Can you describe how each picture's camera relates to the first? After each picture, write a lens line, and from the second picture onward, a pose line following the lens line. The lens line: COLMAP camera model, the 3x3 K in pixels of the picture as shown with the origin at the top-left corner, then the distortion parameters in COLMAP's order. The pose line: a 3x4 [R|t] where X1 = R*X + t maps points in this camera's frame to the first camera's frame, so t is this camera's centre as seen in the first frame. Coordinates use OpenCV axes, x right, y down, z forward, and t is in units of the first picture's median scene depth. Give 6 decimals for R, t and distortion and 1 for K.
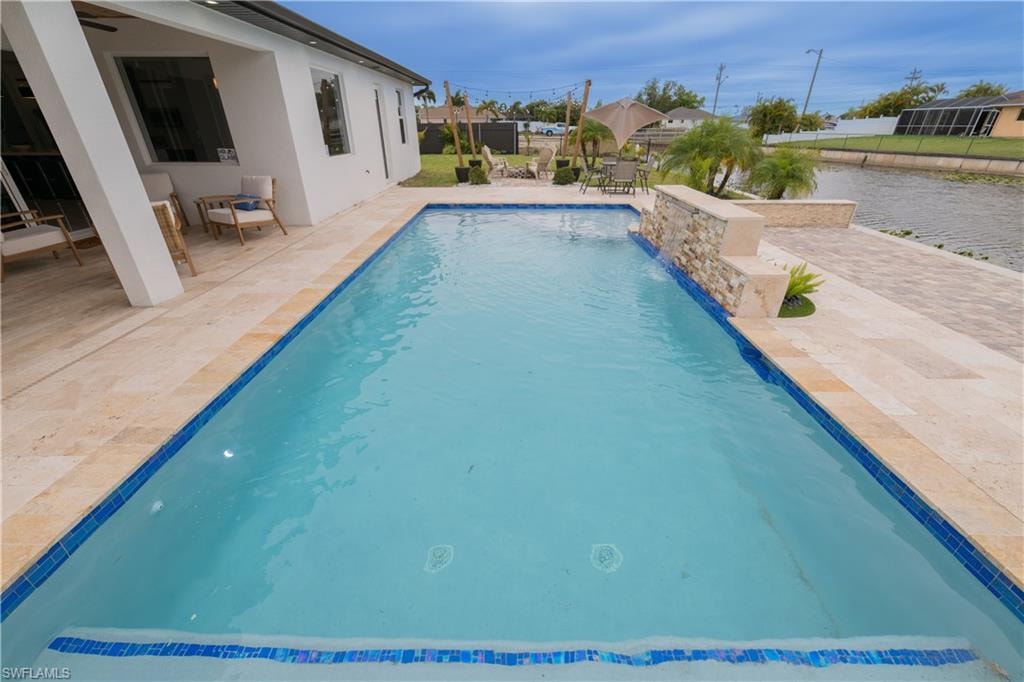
lens RADIAL K [[414.1, 0, 509.1], [0, 414.1, 340.6], [0, 0, 1]] dist [-0.001236, -0.000151]
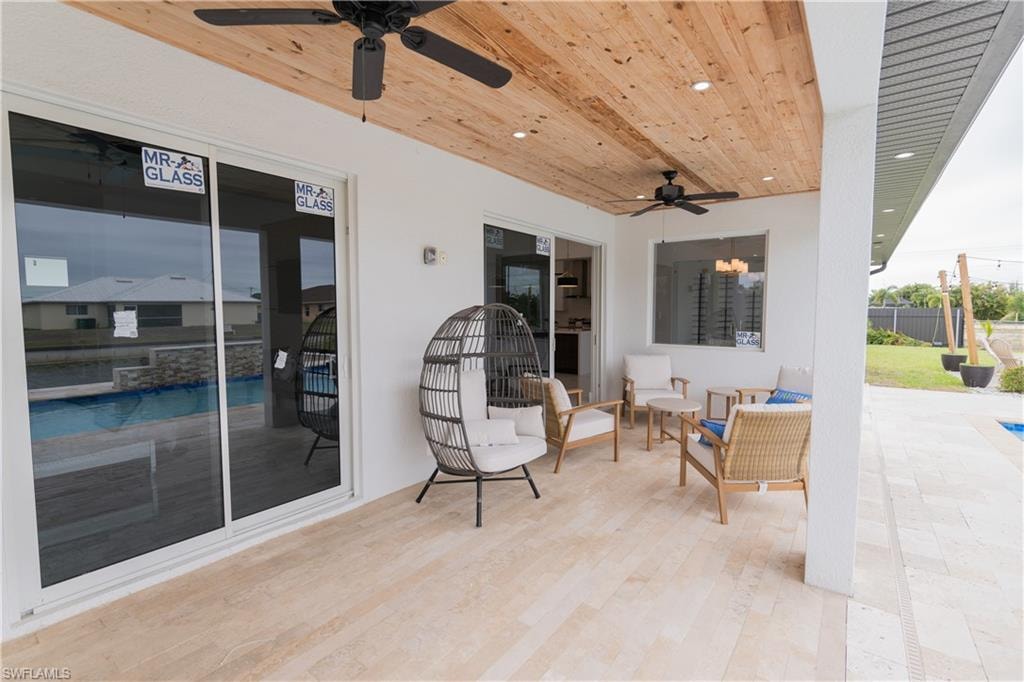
lens RADIAL K [[453.3, 0, 530.2], [0, 453.3, 342.6], [0, 0, 1]] dist [-0.002405, -0.000150]
pose [[0.819823, 0.043872, -0.570934, -0.532775], [-0.268910, 0.909774, -0.316227, -0.051535], [0.505547, 0.412780, 0.757651, 0.124635]]
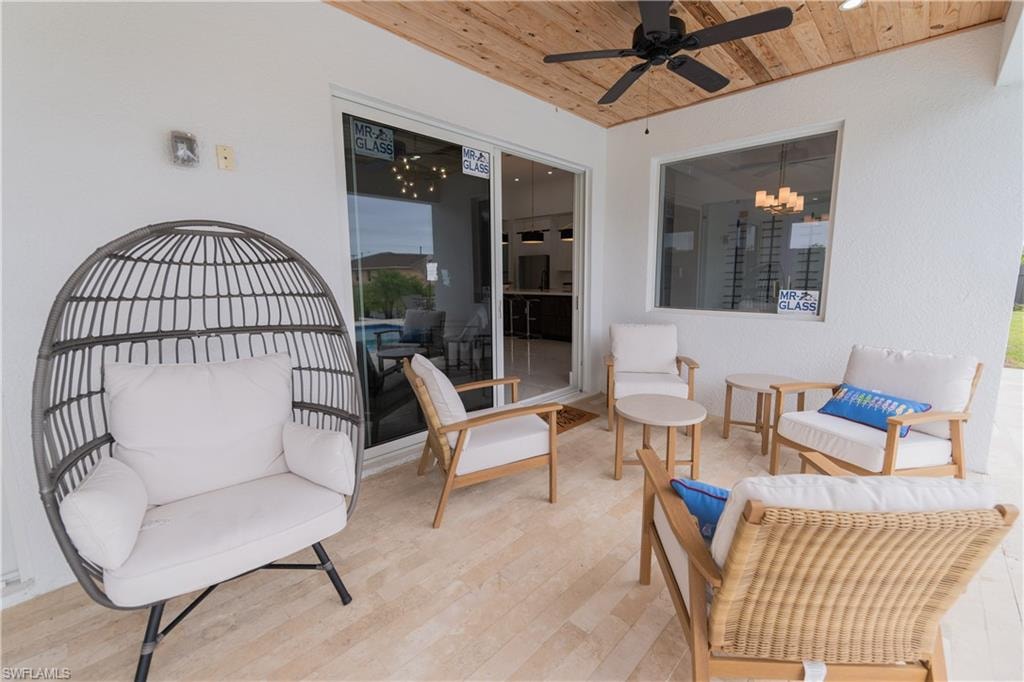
lens RADIAL K [[425.3, 0, 516.9], [0, 425.3, 339.1], [0, 0, 1]] dist [0.000996, -0.000030]
pose [[0.733666, 0.097572, -0.672469, -0.584071], [-0.310749, 0.928267, -0.204342, -0.189292], [0.604292, 0.358888, 0.711358, 0.431100]]
